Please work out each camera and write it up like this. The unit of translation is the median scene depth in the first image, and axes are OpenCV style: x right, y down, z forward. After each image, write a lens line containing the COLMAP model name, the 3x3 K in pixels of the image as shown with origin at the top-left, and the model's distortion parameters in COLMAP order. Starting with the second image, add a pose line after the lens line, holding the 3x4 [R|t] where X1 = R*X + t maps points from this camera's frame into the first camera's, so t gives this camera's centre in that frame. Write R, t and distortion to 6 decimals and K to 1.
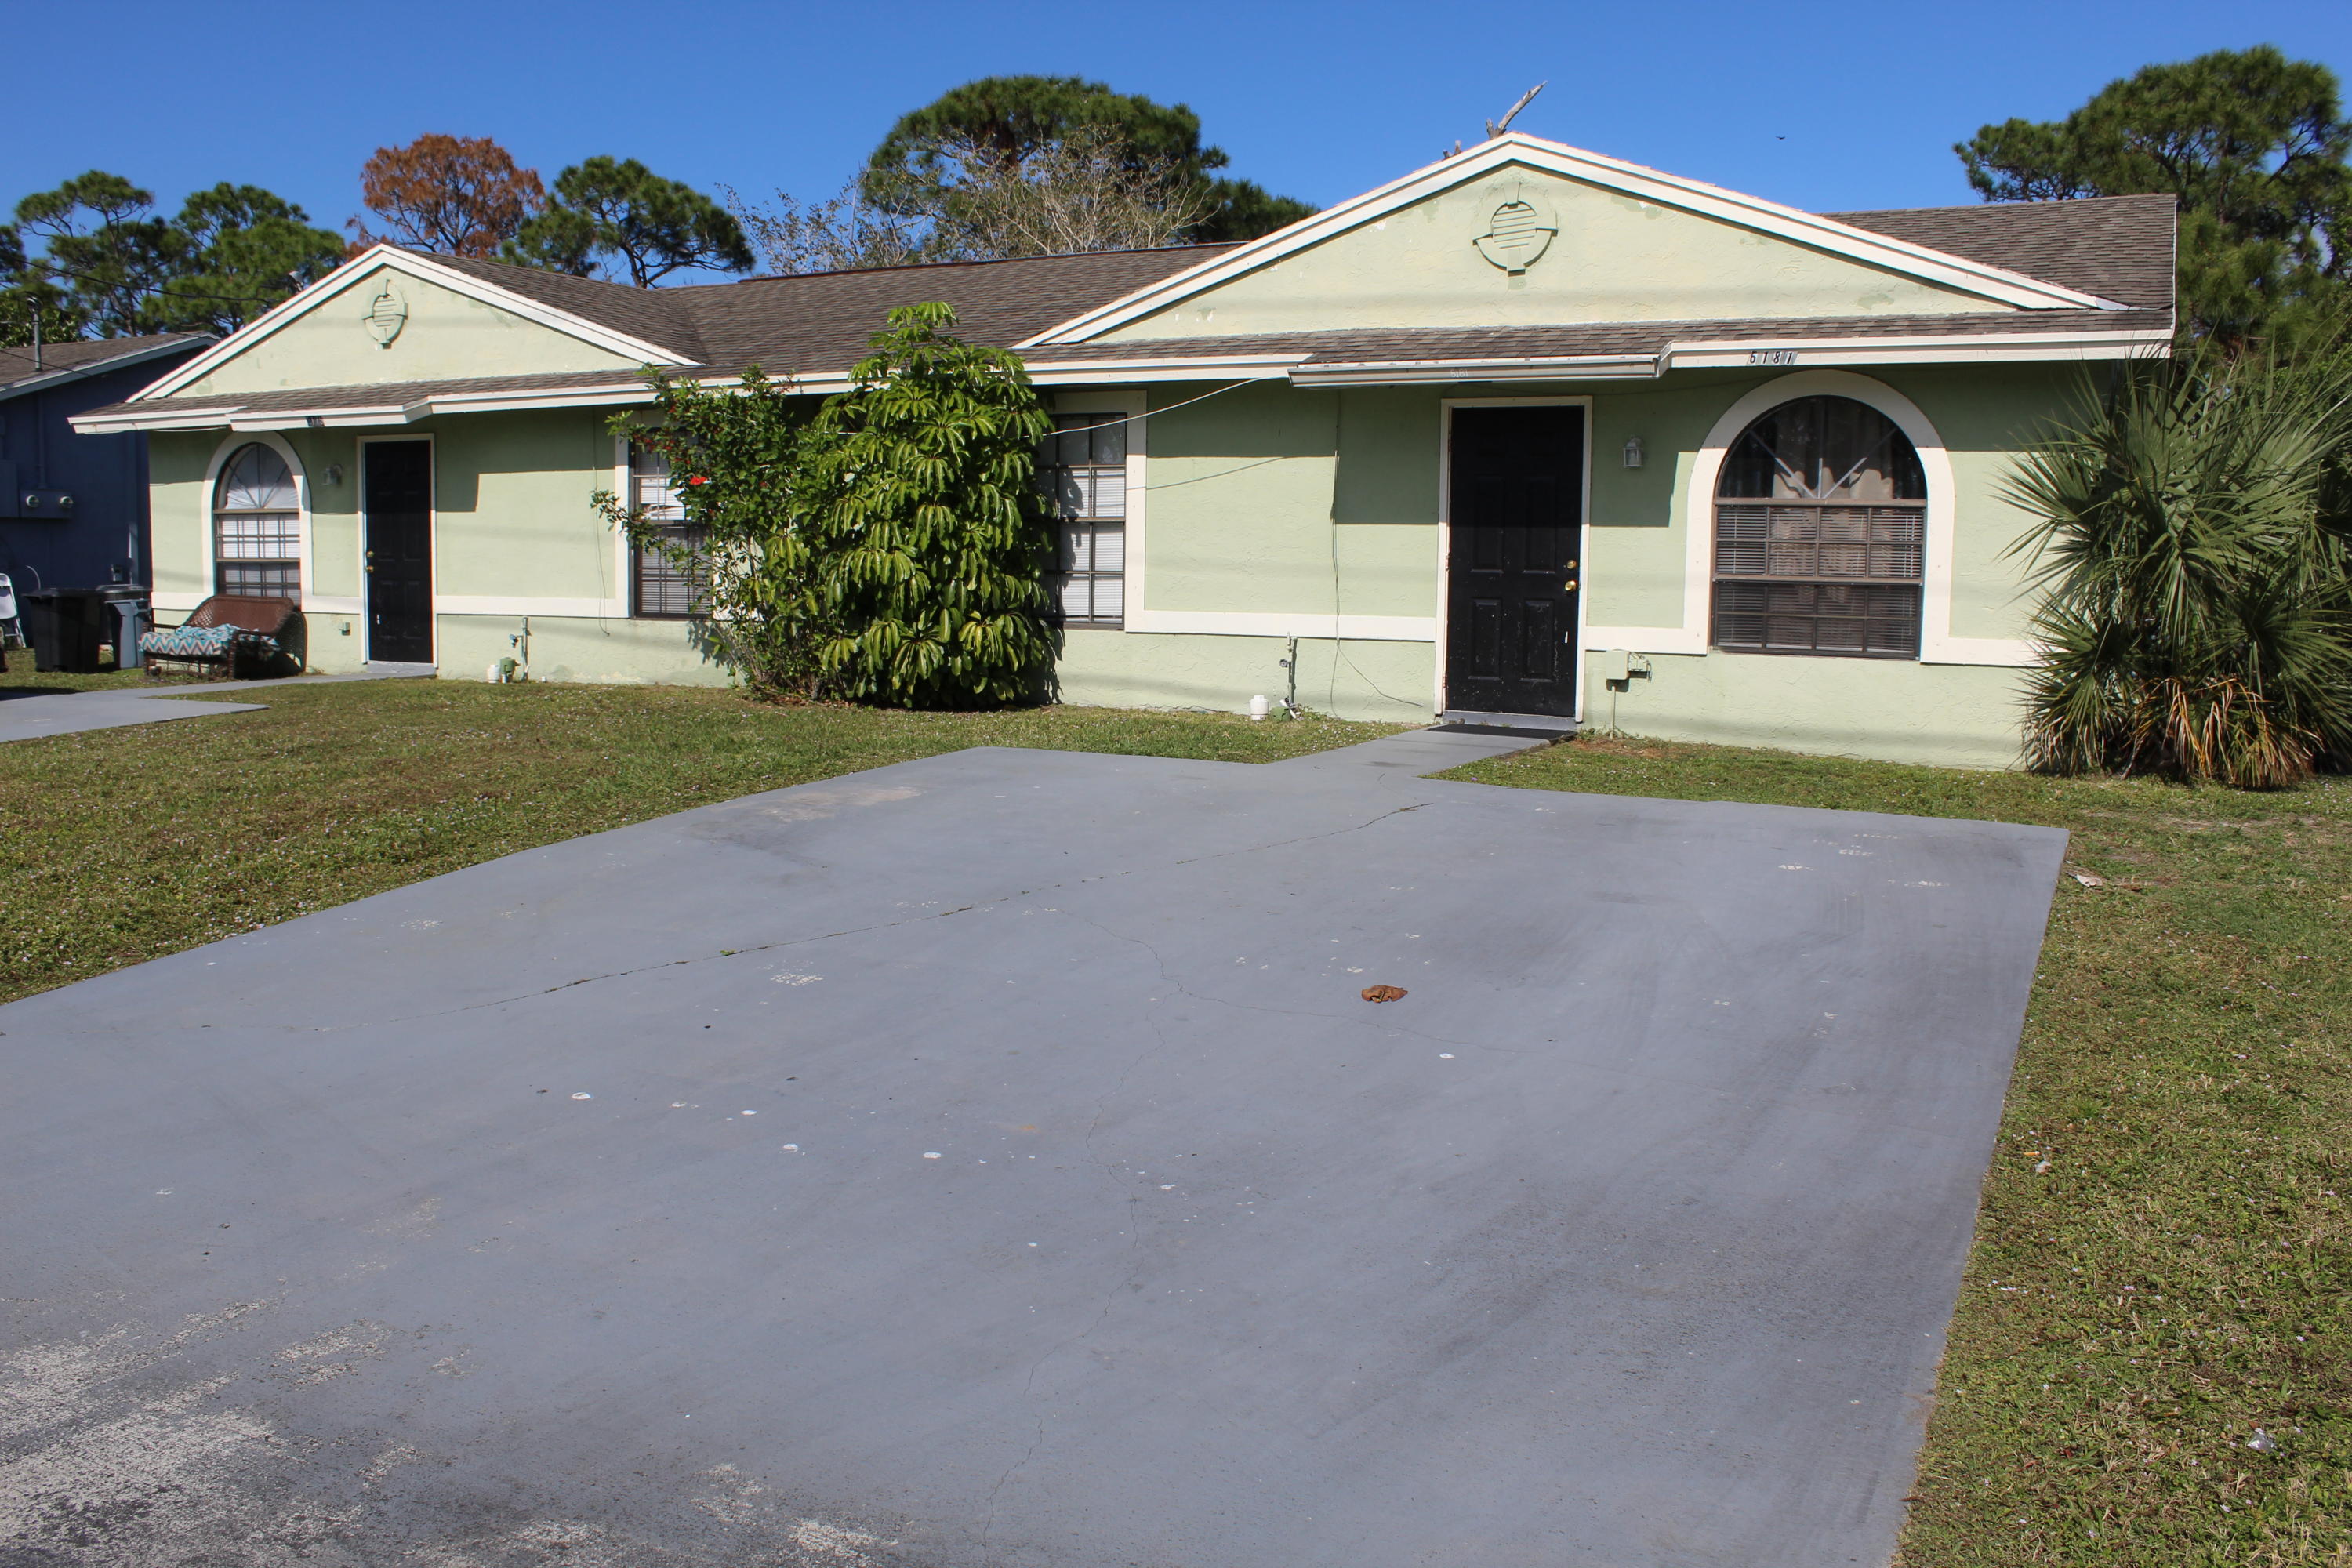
lens RADIAL K [[1949.8, 0, 1176.0], [0, 1949.8, 784.0], [0, 0, 1]] dist [-0.171986, 0.155095]
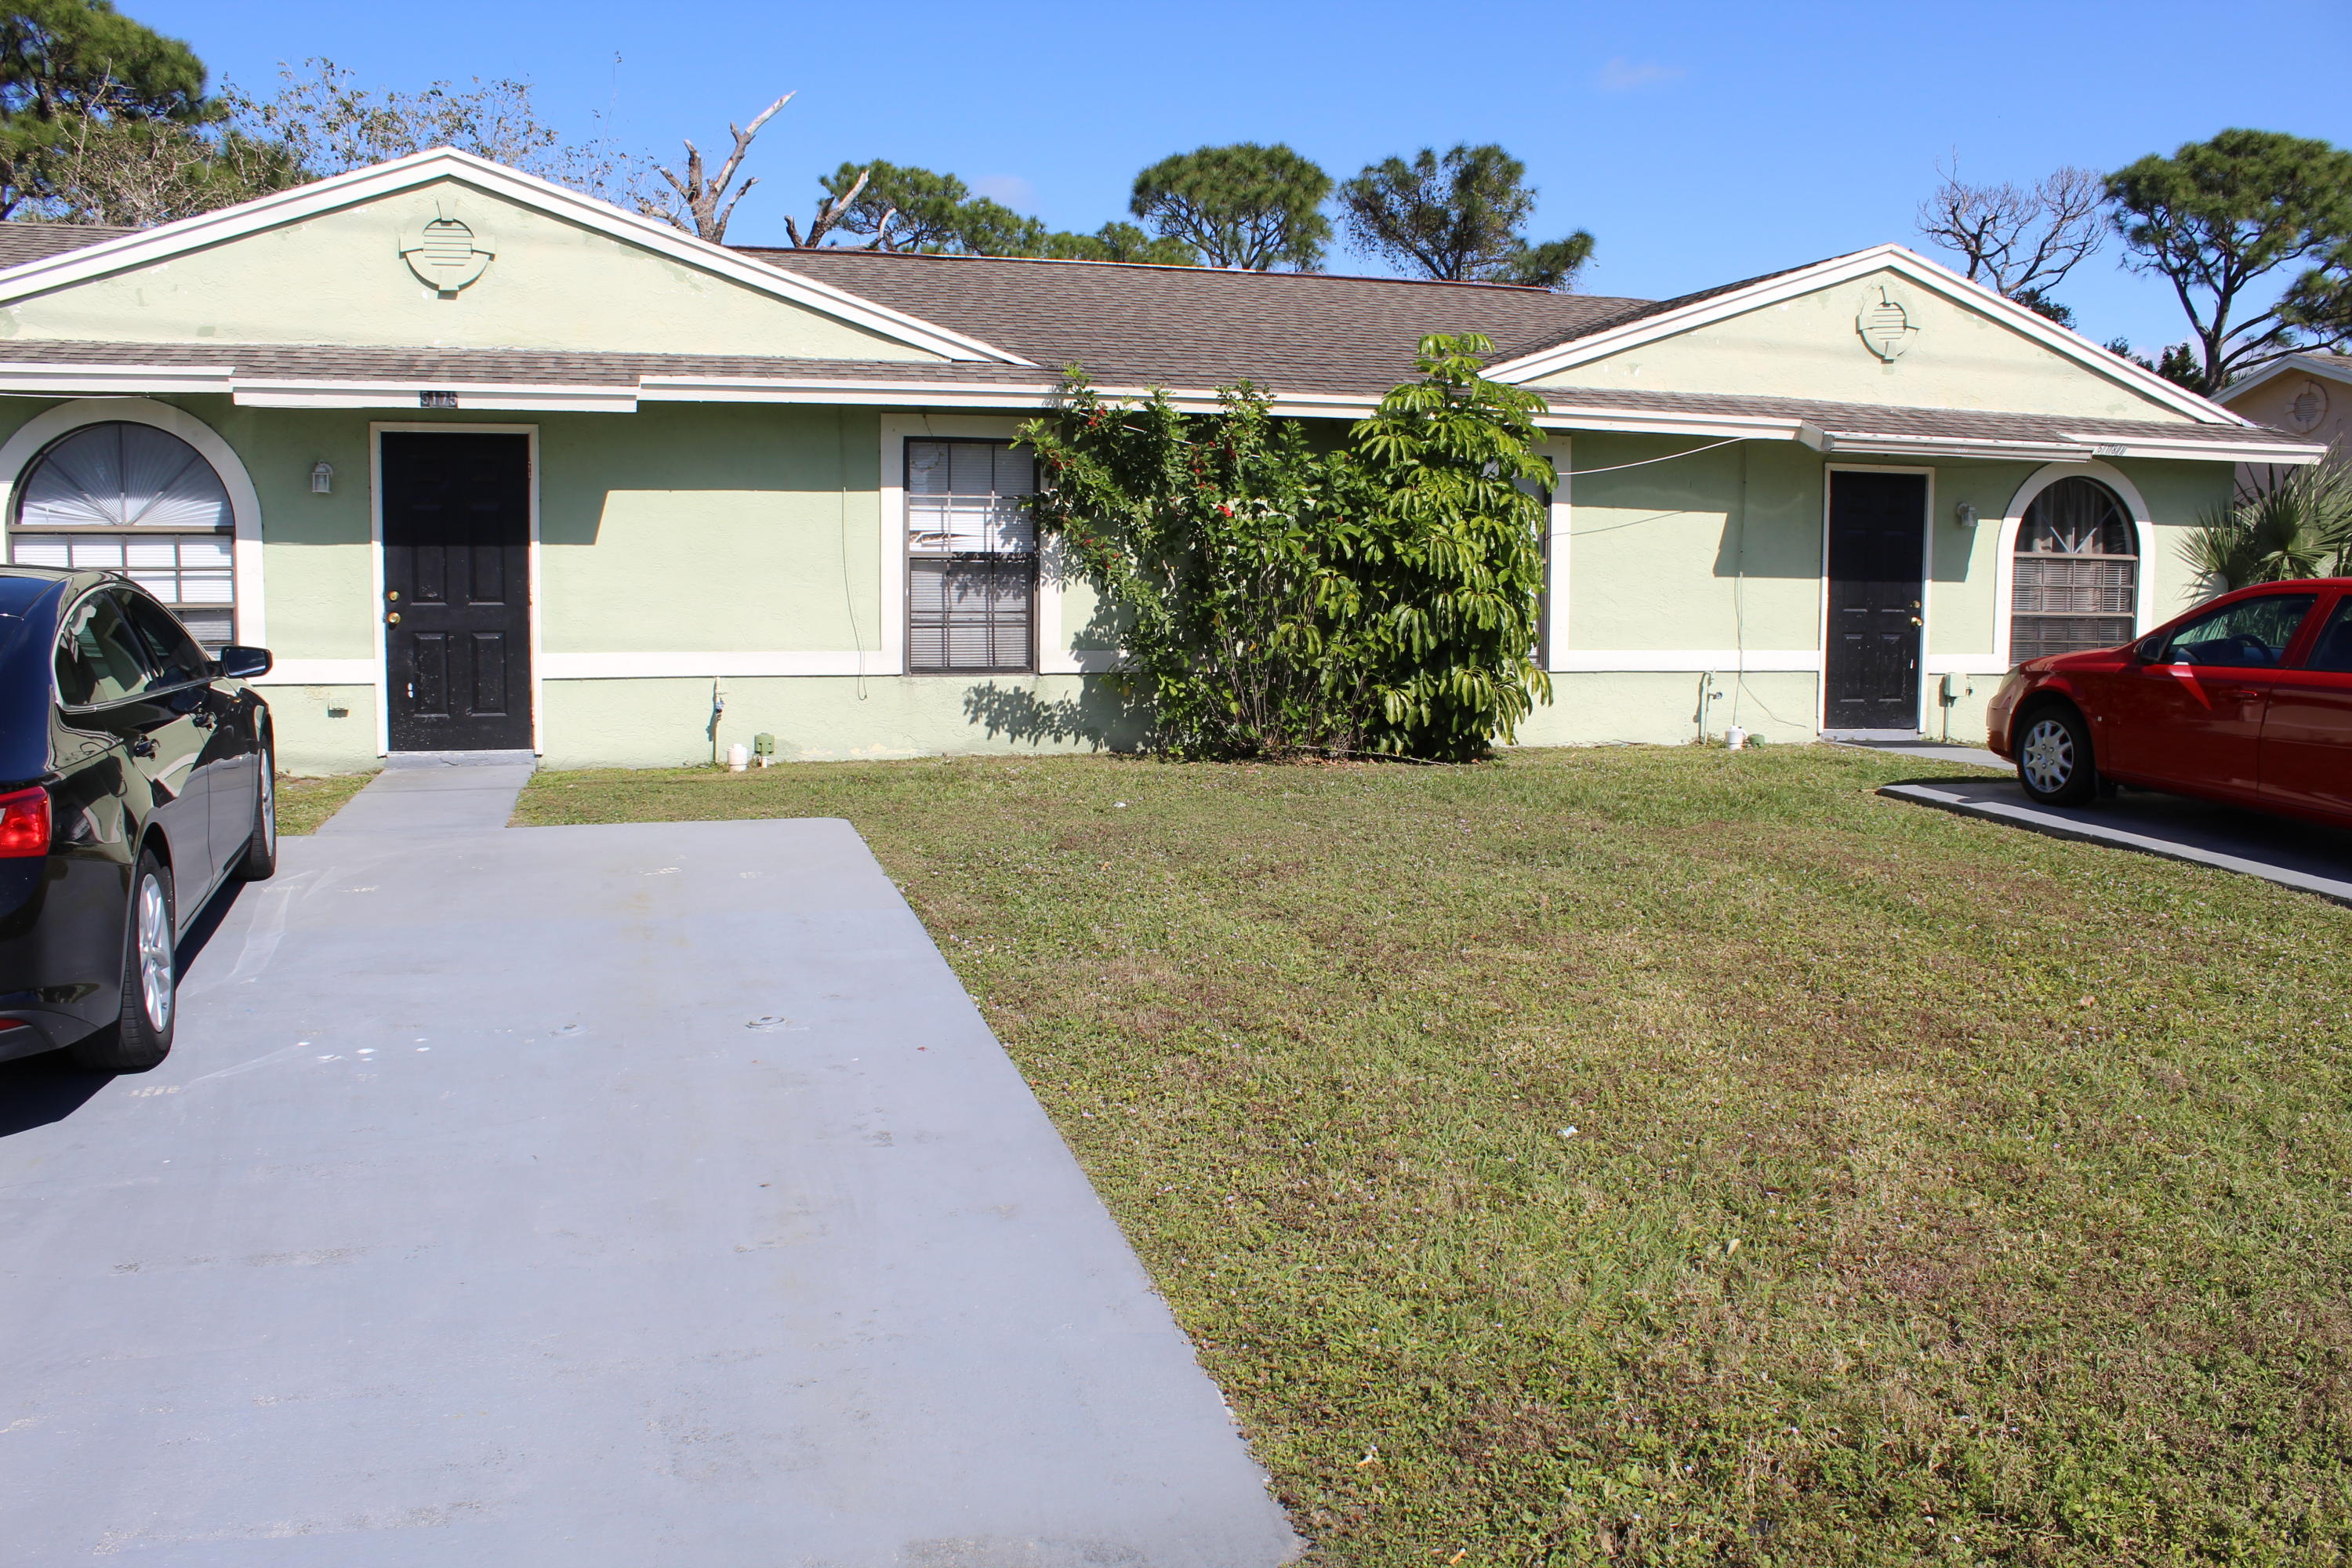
lens RADIAL K [[1955.3, 0, 1176.0], [0, 1955.3, 784.0], [0, 0, 1]] dist [-0.169938, 0.152947]
pose [[0.732922, -0.076427, 0.676006, -0.893268], [0.079409, 0.996488, 0.026565, -0.064638], [-0.675662, 0.034211, 0.736417, 0.399489]]
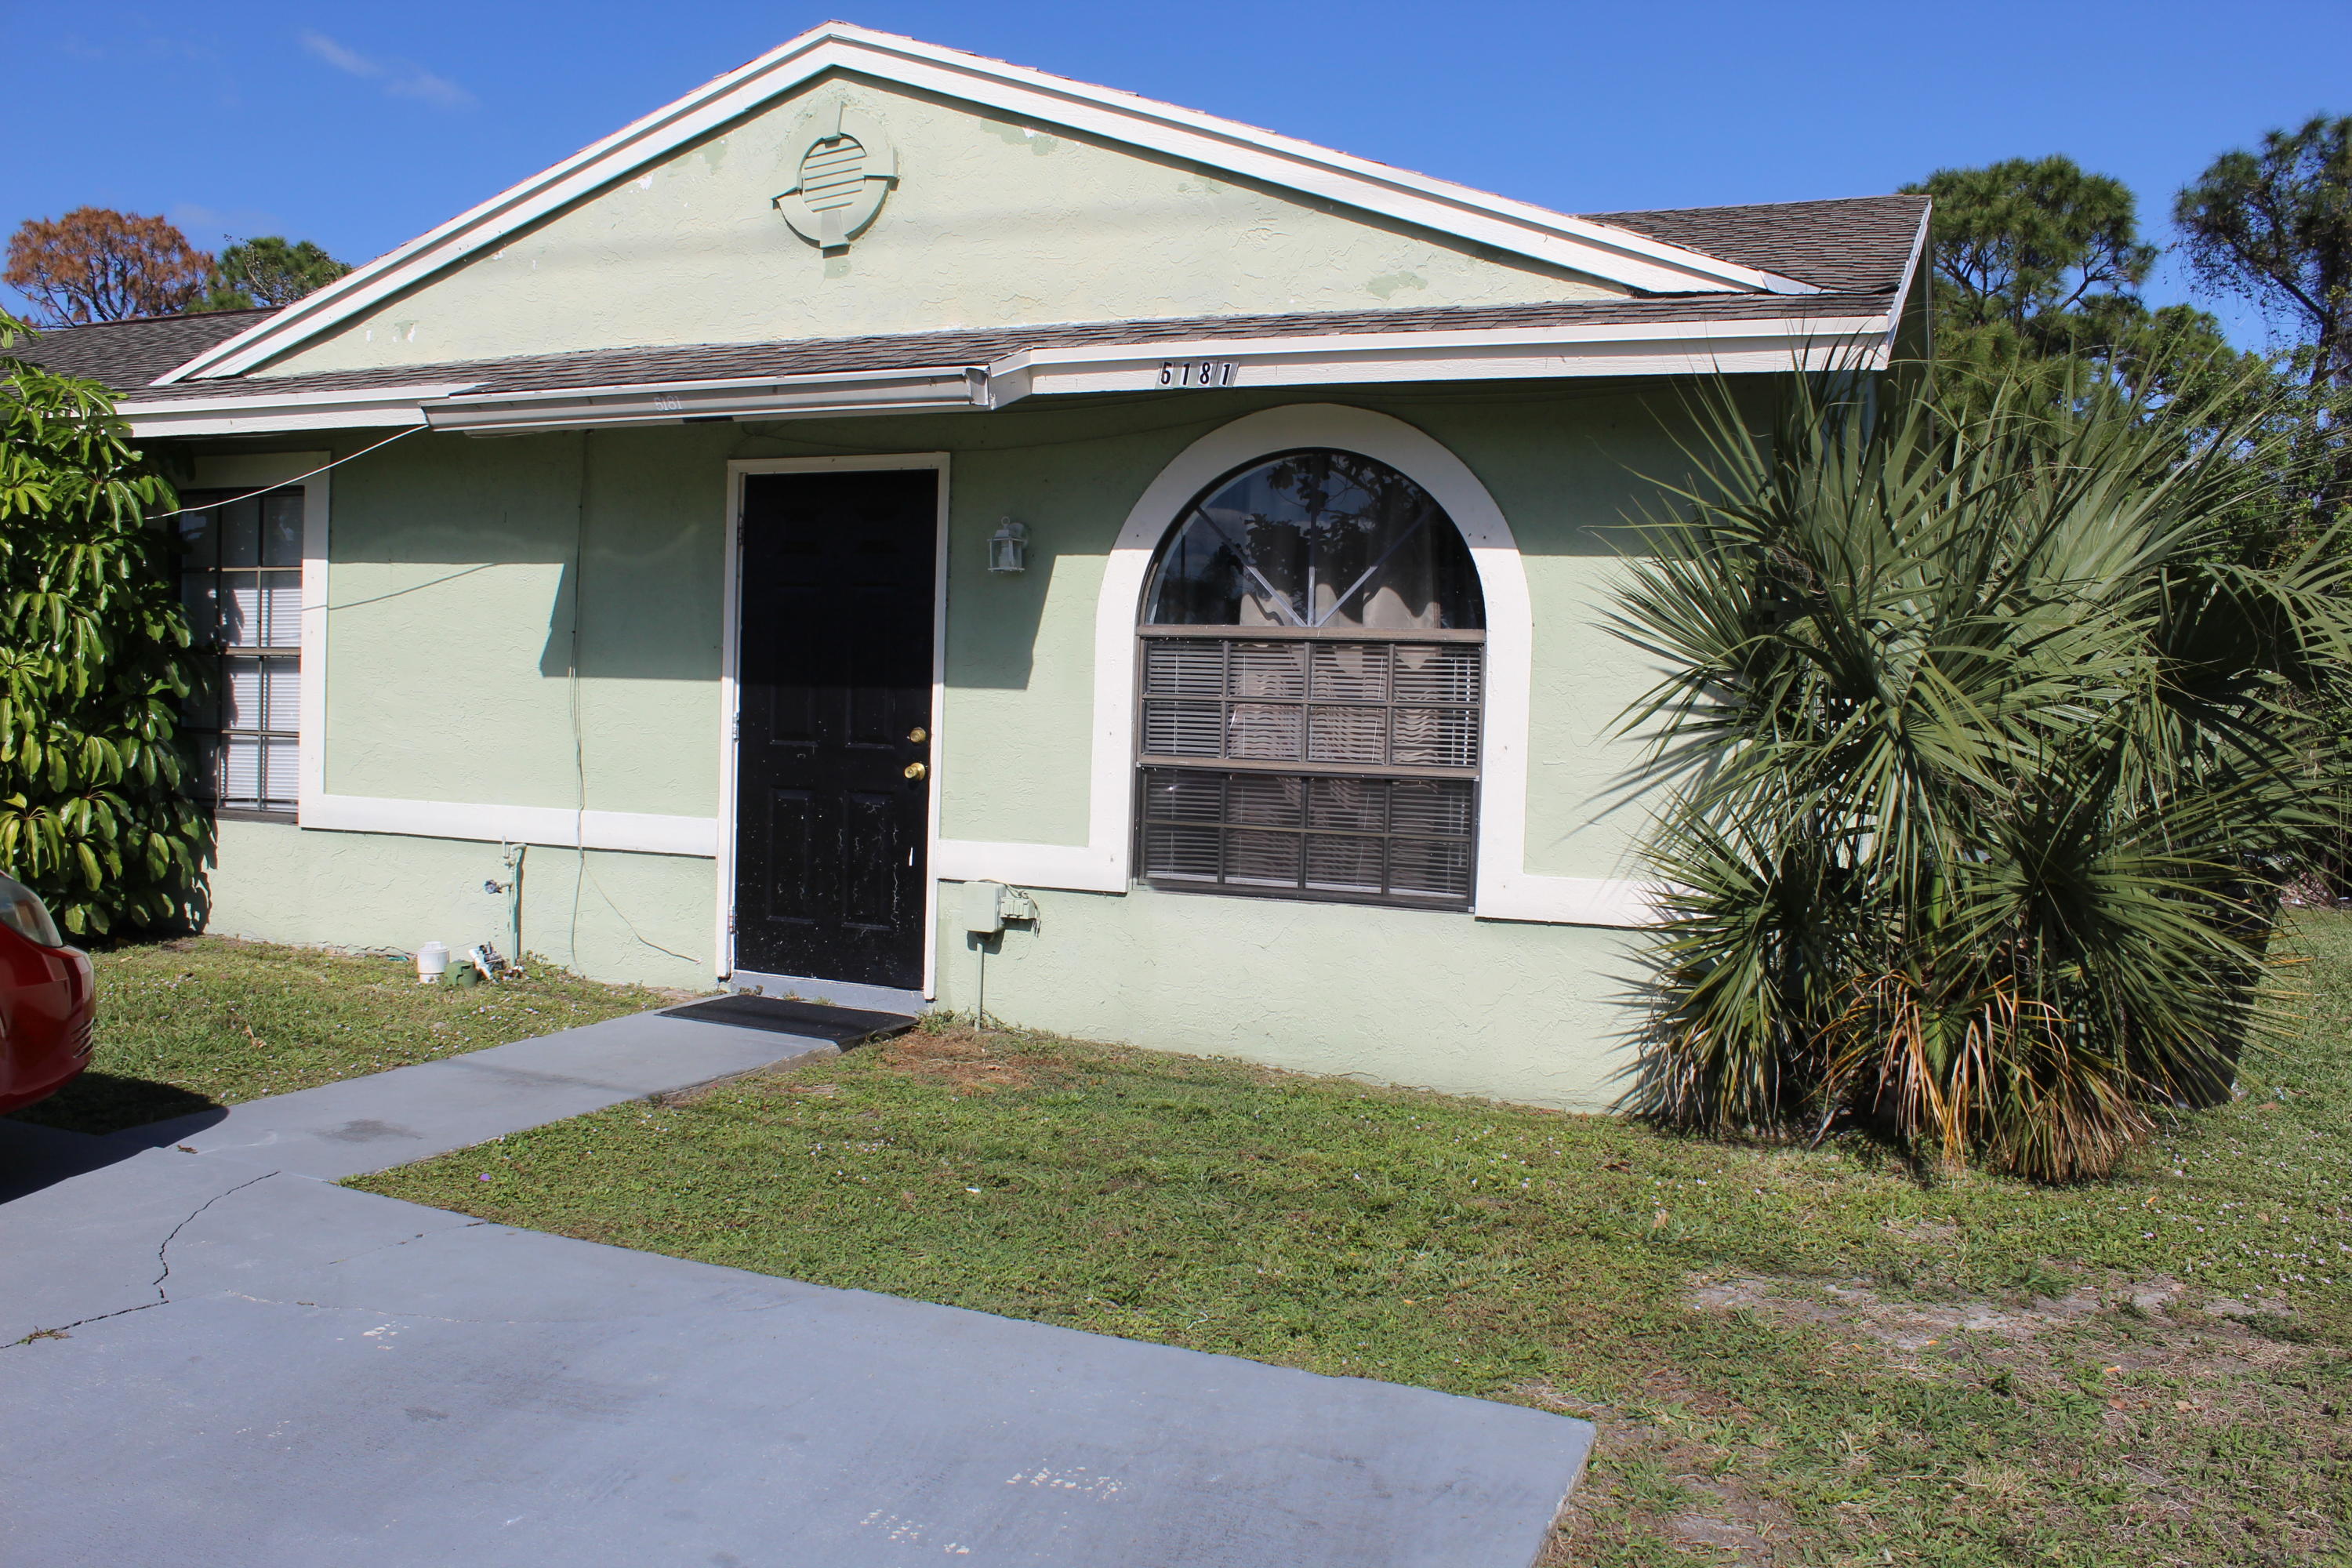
lens RADIAL K [[1955.3, 0, 1176.0], [0, 1955.3, 784.0], [0, 0, 1]] dist [-0.169938, 0.152947]
pose [[0.996591, 0.014057, 0.081296, 0.218026], [-0.008400, 0.997546, -0.069509, -0.053216], [-0.082074, 0.068589, 0.994263, 0.368385]]
